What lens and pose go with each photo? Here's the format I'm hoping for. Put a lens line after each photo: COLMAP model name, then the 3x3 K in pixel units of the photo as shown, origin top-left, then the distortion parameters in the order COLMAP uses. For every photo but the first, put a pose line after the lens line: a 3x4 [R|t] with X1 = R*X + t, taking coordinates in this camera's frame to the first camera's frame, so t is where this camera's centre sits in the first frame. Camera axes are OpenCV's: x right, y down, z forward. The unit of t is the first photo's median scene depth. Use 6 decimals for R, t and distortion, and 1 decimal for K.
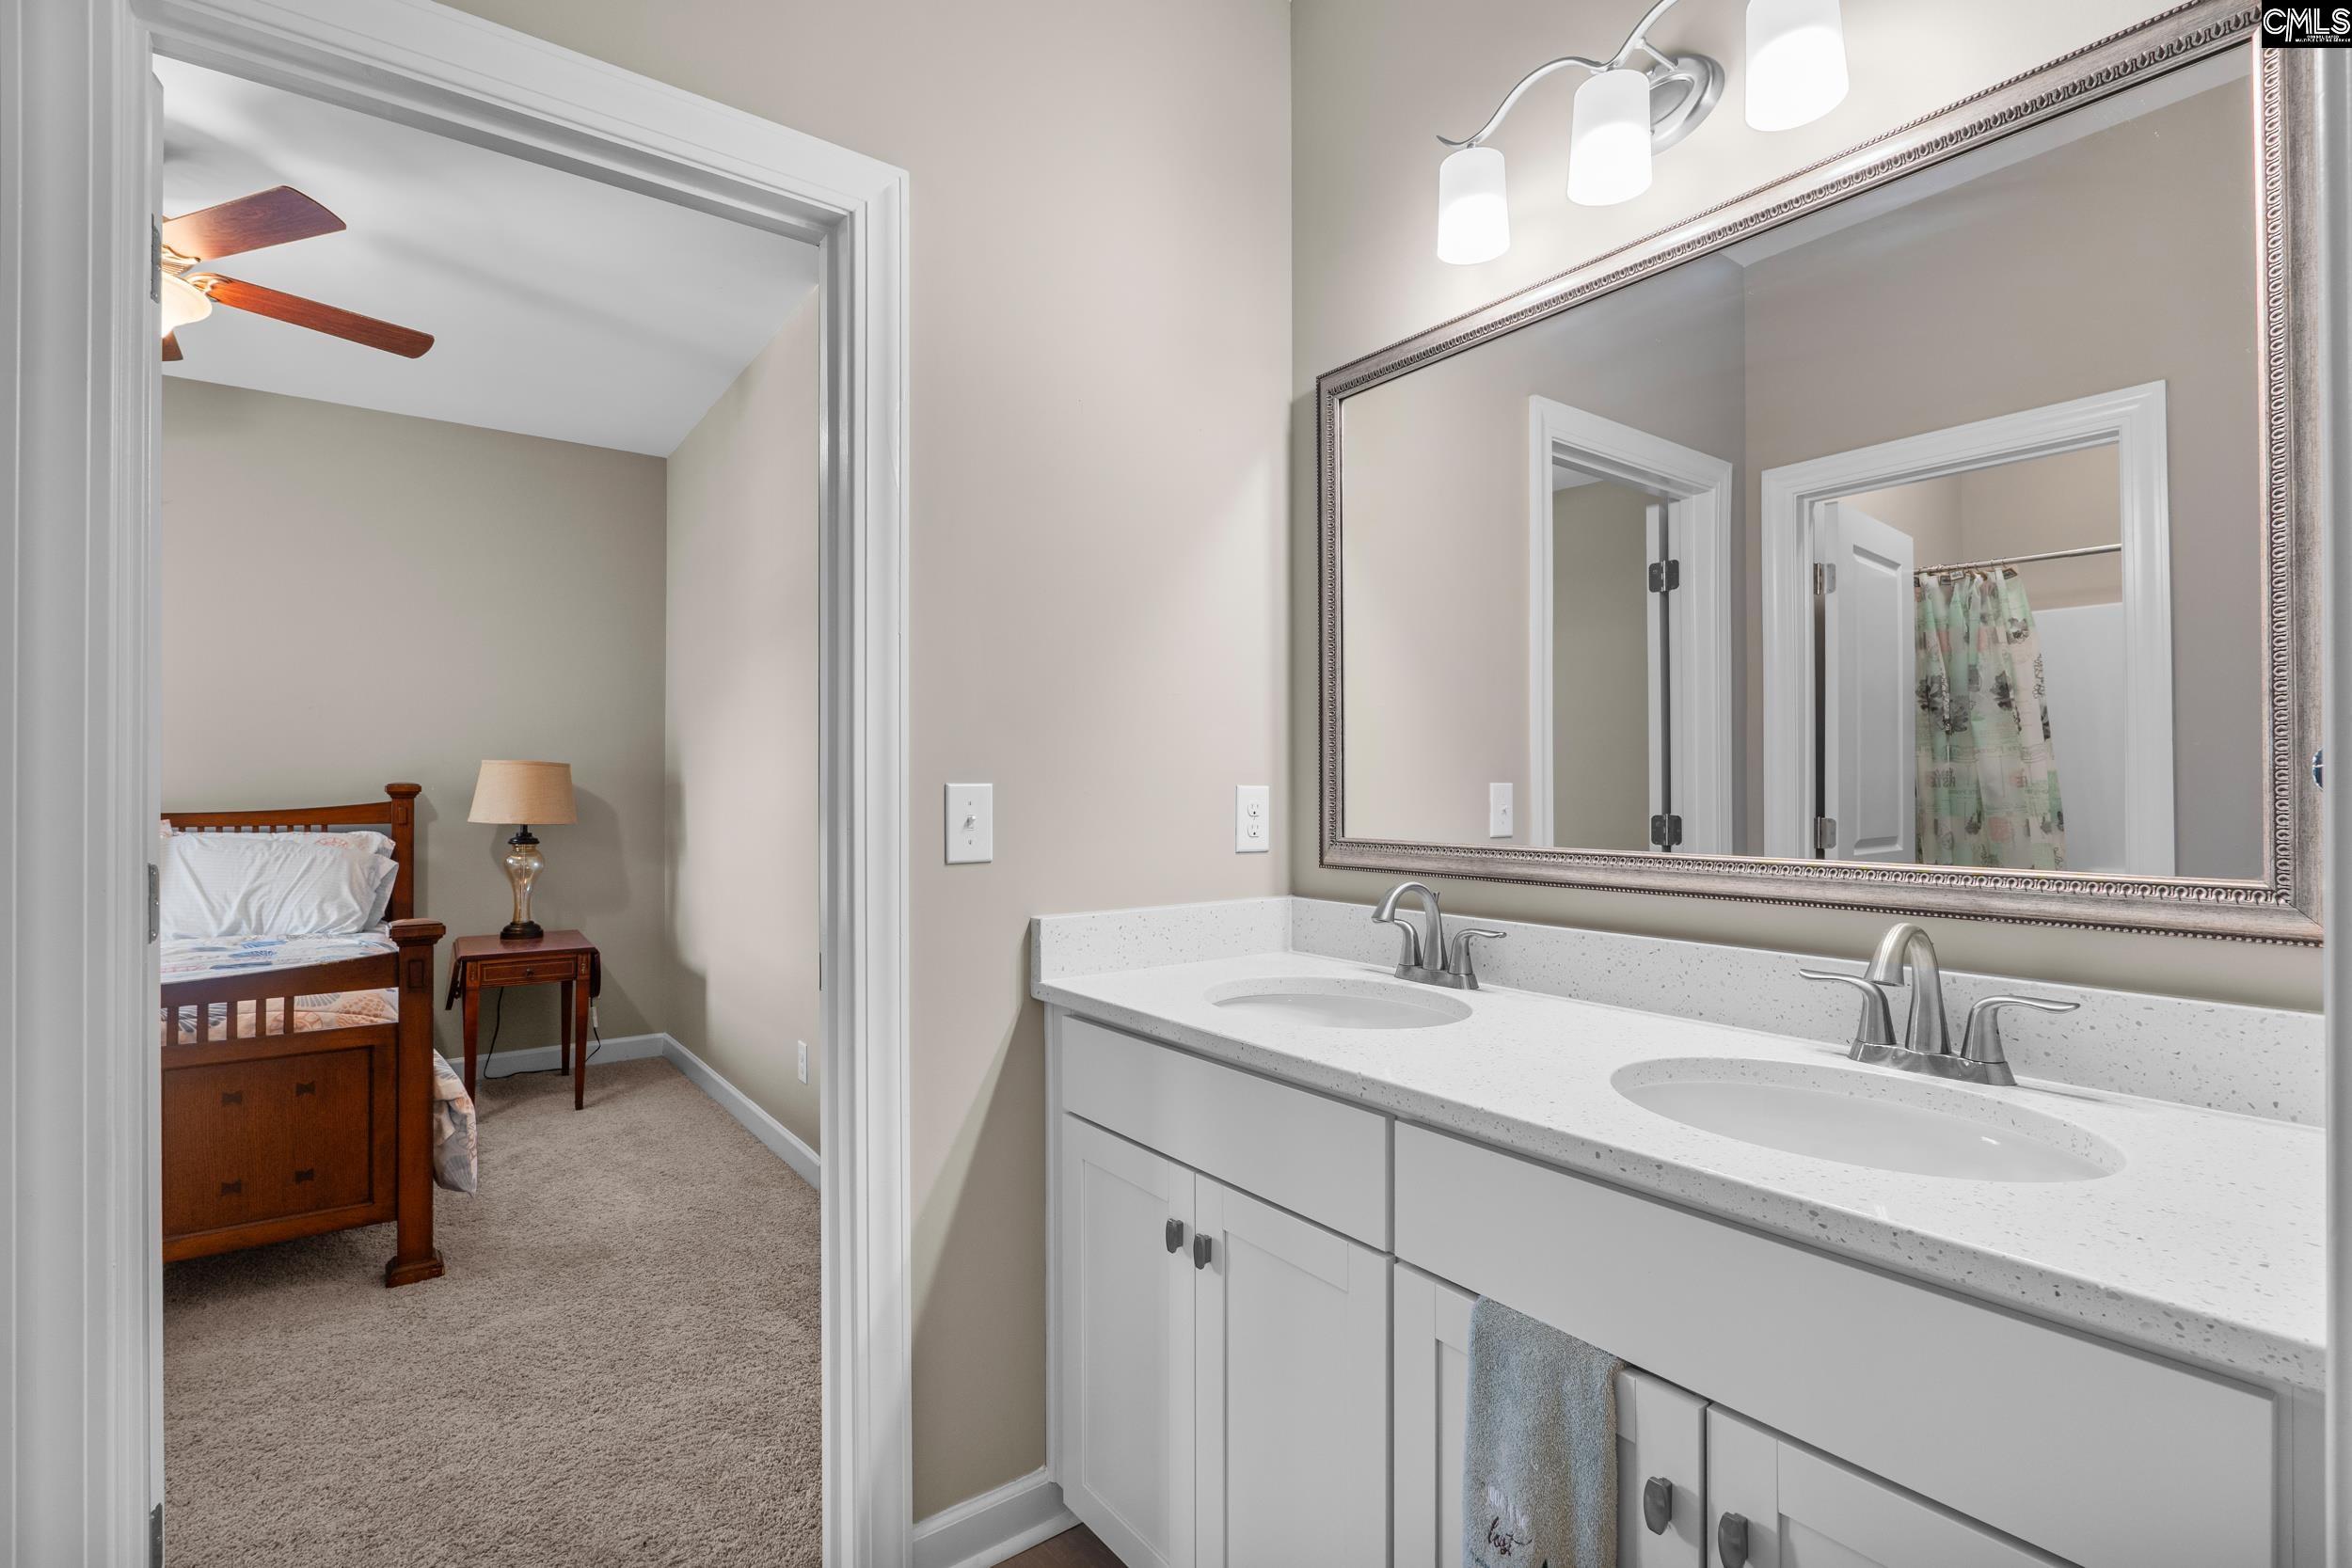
lens RADIAL K [[1088.5, 0, 1180.5], [0, 1088.5, 784.2], [0, 0, 1]] dist [-0.001399, -0.001049]
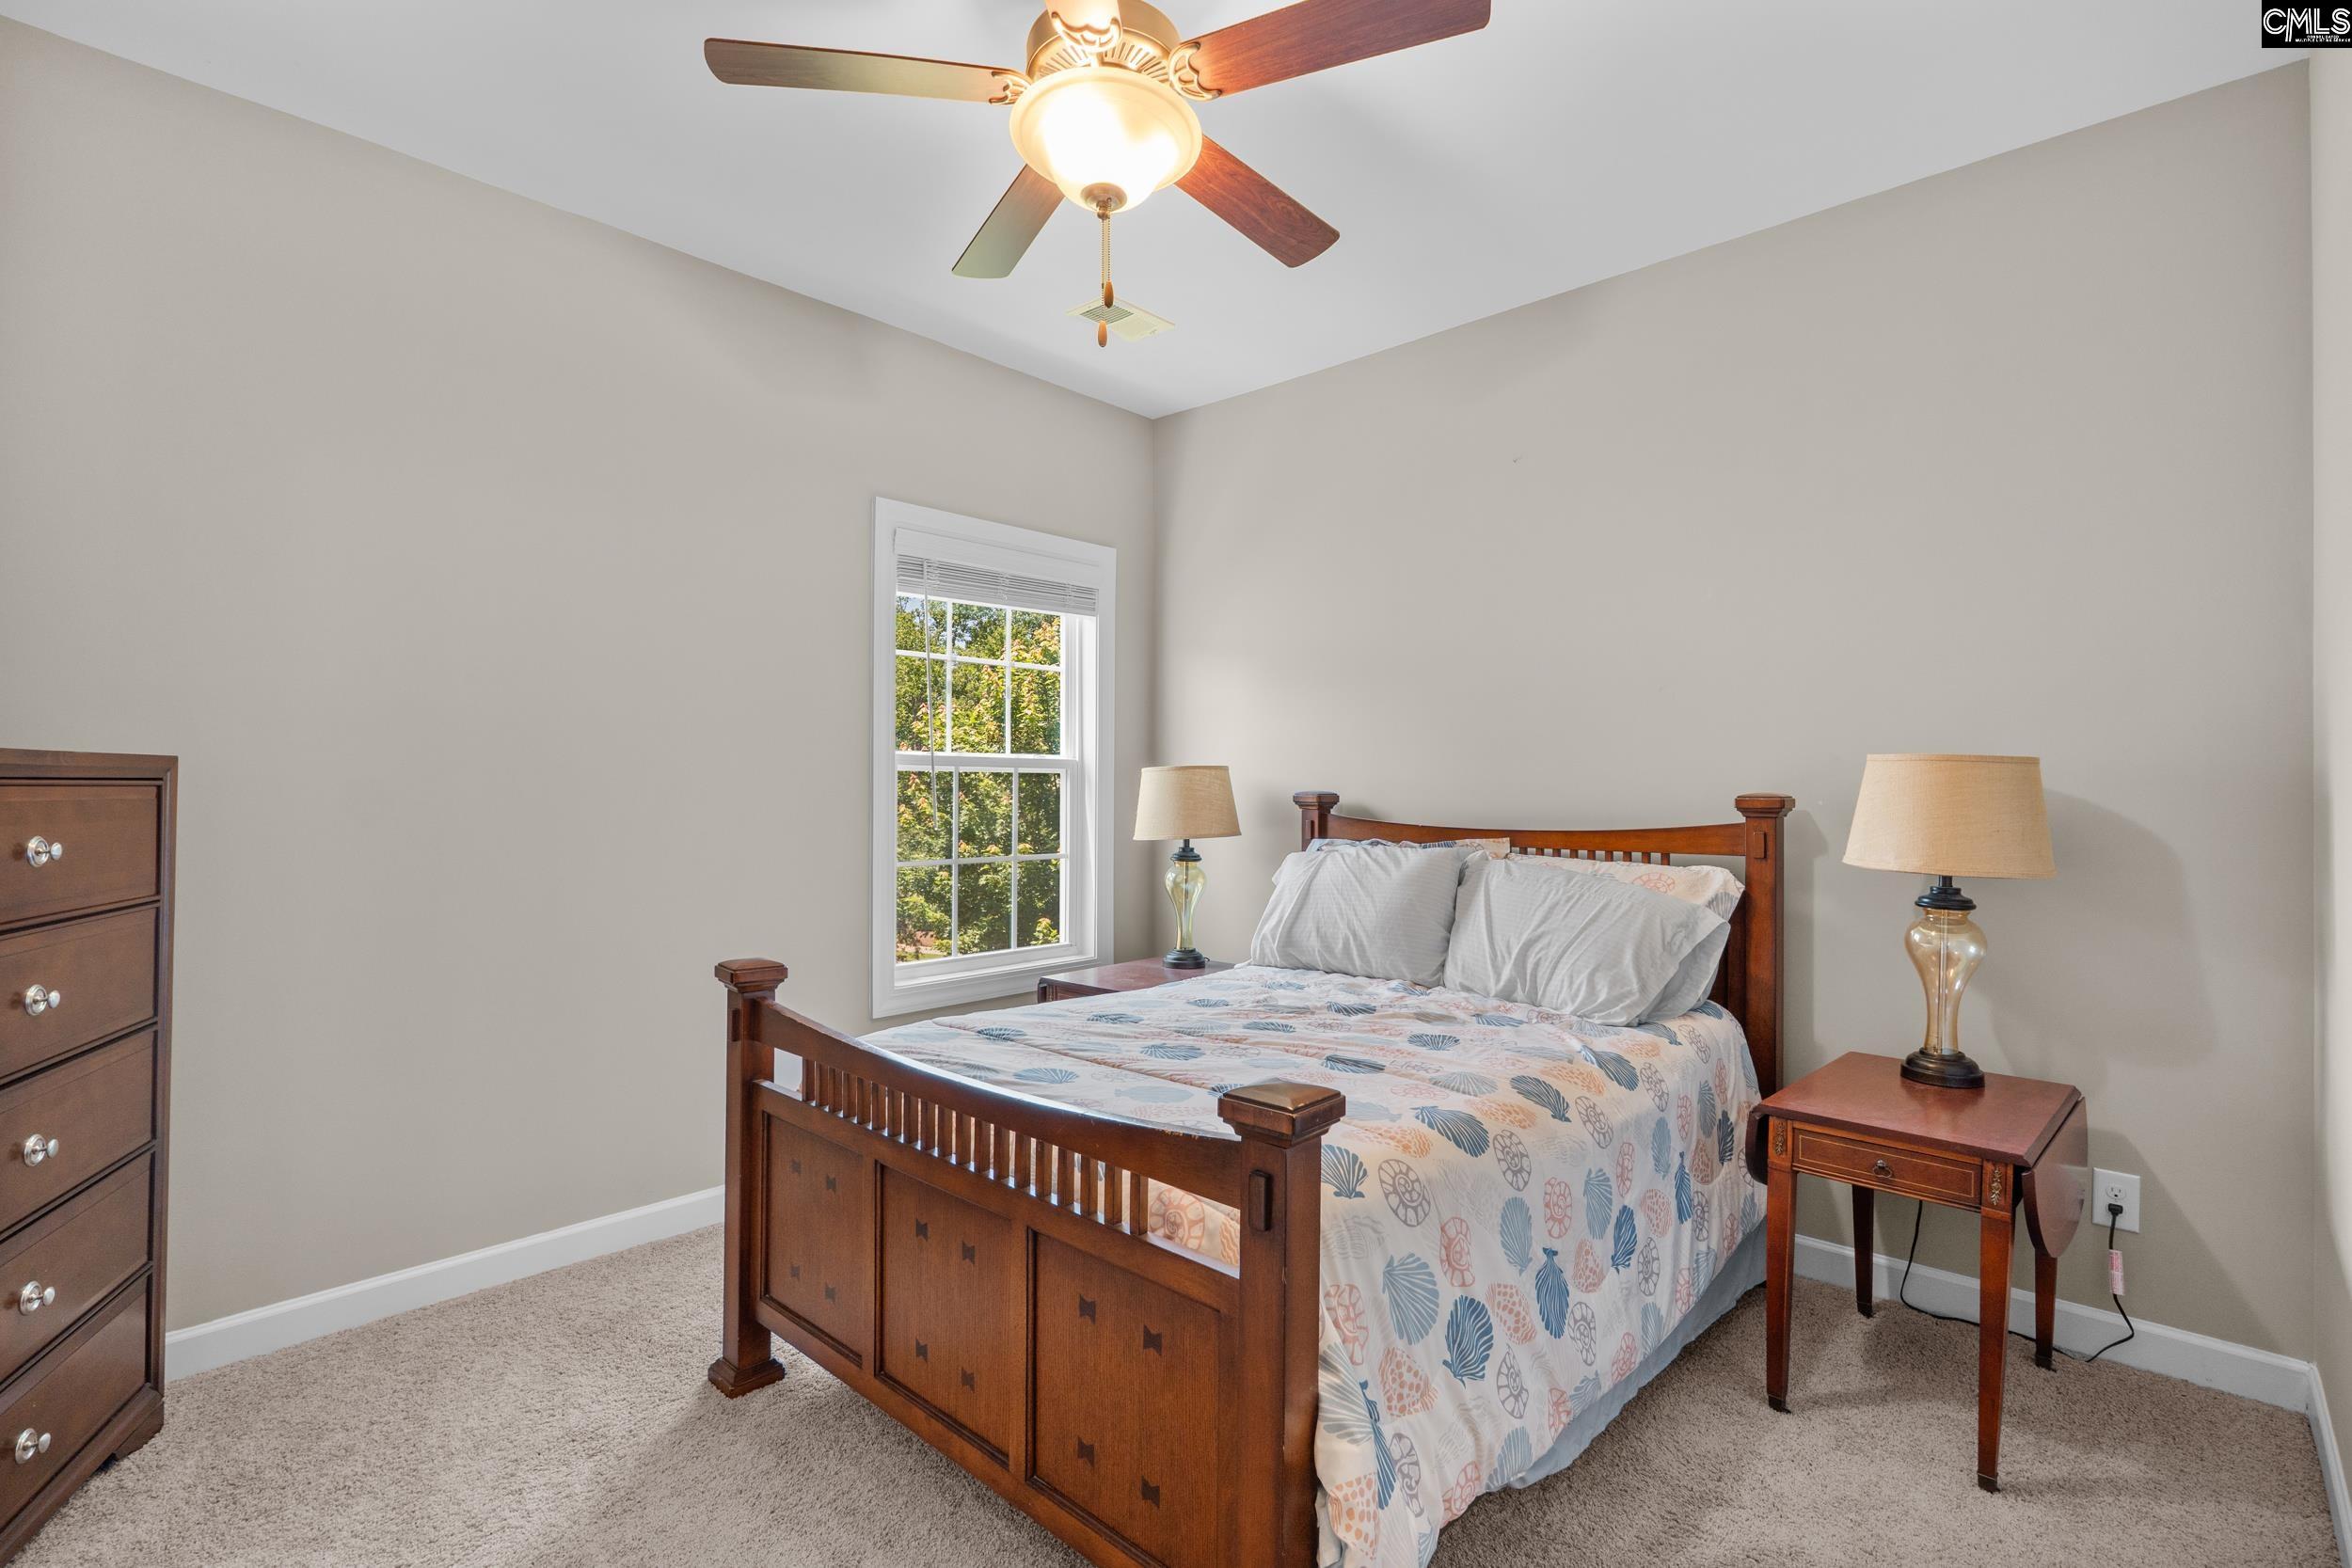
lens RADIAL K [[1088.5, 0, 1180.5], [0, 1088.5, 784.2], [0, 0, 1]] dist [-0.001399, -0.001049]
pose [[0.176535, -0.003860, -0.984287, -0.137965], [0.003089, 0.999990, -0.003368, -0.005956], [0.984289, -0.002446, 0.176545, 0.528777]]
